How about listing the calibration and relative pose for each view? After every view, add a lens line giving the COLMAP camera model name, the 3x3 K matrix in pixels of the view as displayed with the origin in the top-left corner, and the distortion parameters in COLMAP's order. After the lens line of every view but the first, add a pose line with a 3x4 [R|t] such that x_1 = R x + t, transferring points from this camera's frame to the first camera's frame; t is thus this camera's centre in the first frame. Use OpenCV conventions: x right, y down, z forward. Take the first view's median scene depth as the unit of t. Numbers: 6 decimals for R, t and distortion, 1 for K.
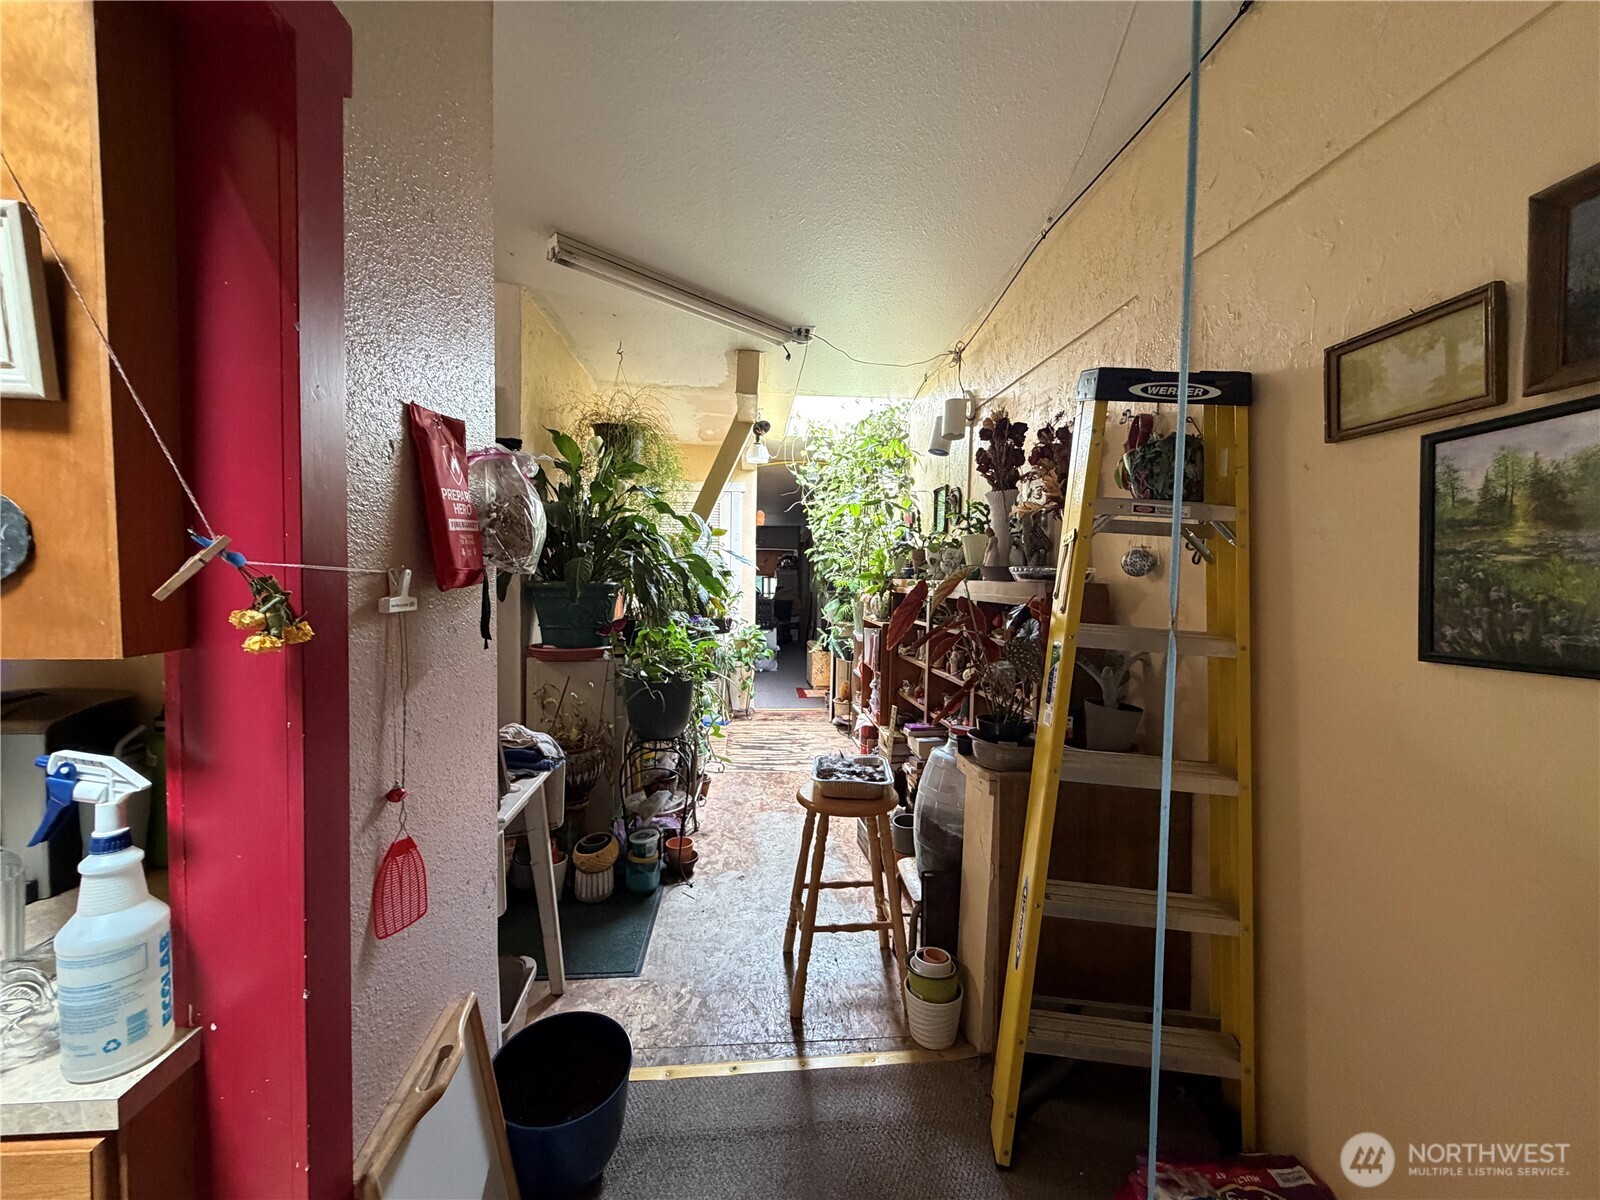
lens RADIAL K [[635.9, 0, 793.7], [0, 635.9, 594.2], [0, 0, 1]] dist [0.004135, 0.000110]
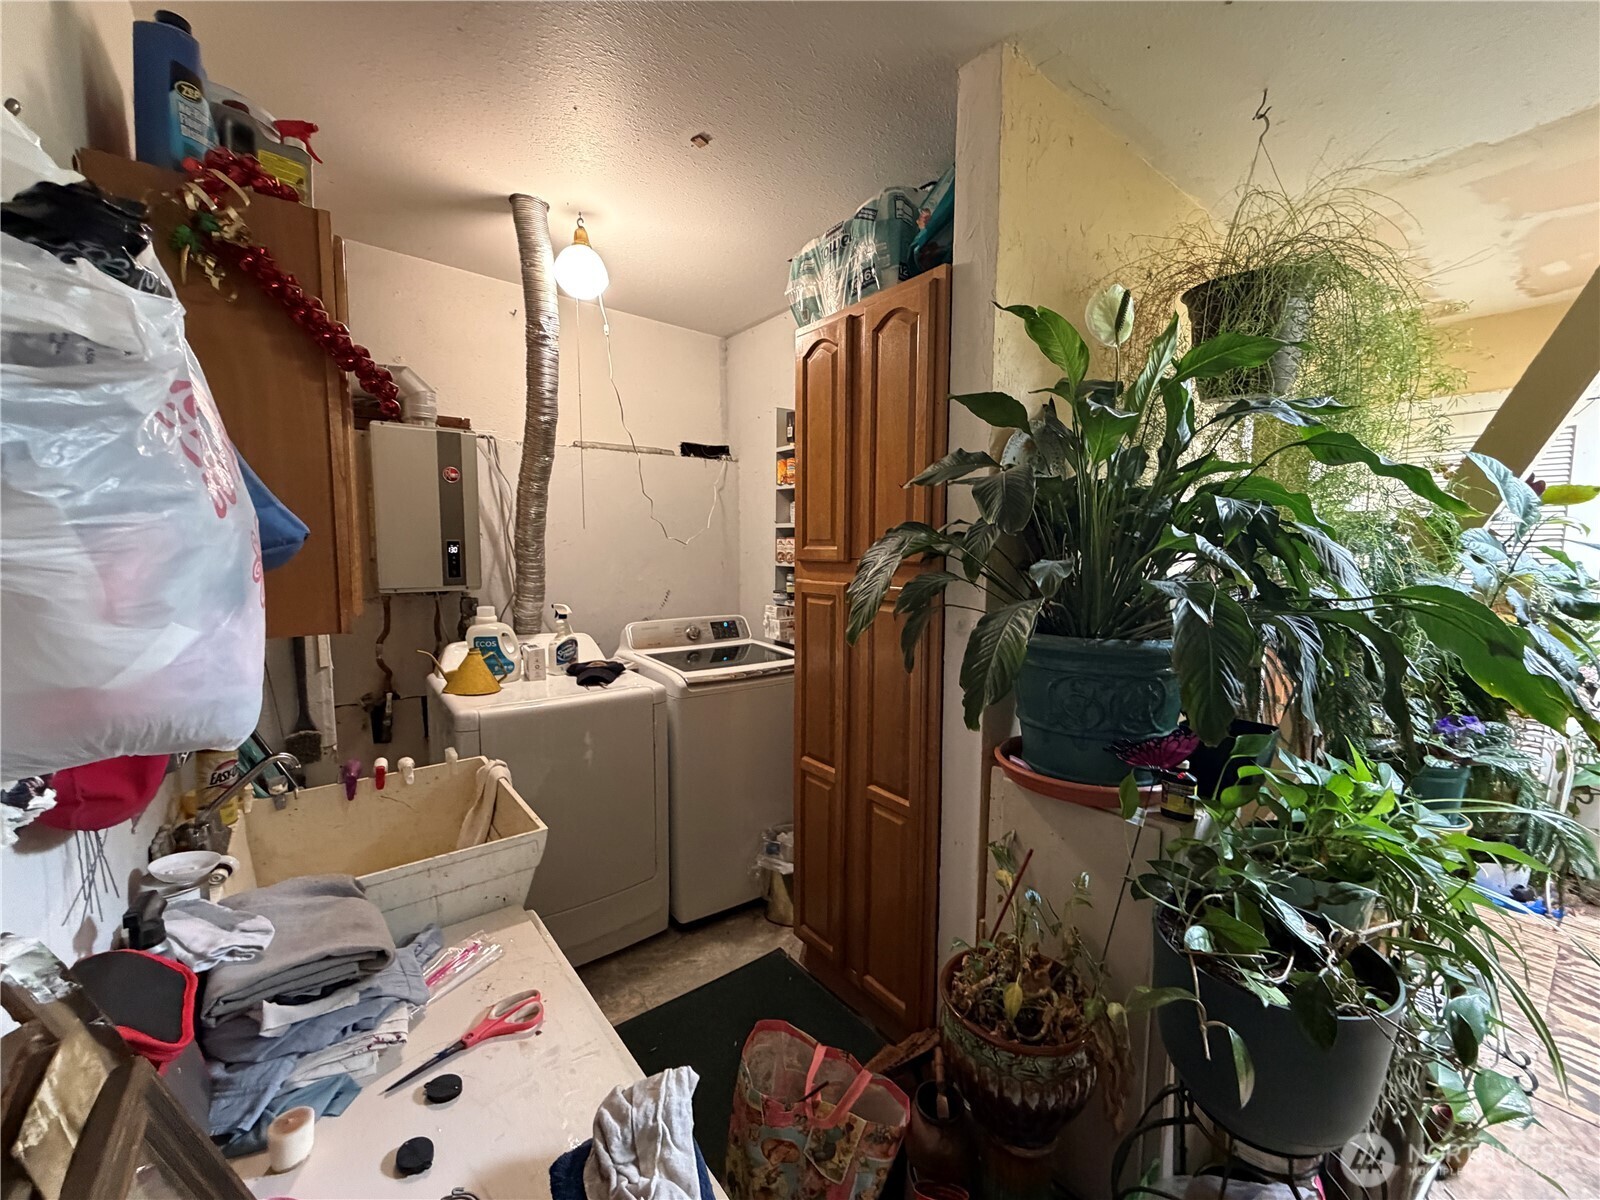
lens RADIAL K [[635.9, 0, 793.7], [0, 635.9, 594.2], [0, 0, 1]] dist [0.004135, 0.000110]
pose [[0.551012, 0.058117, -0.832471, -0.061495], [-0.025369, 0.998277, 0.052900, -0.057448], [0.834111, -0.008029, 0.551537, 0.483802]]
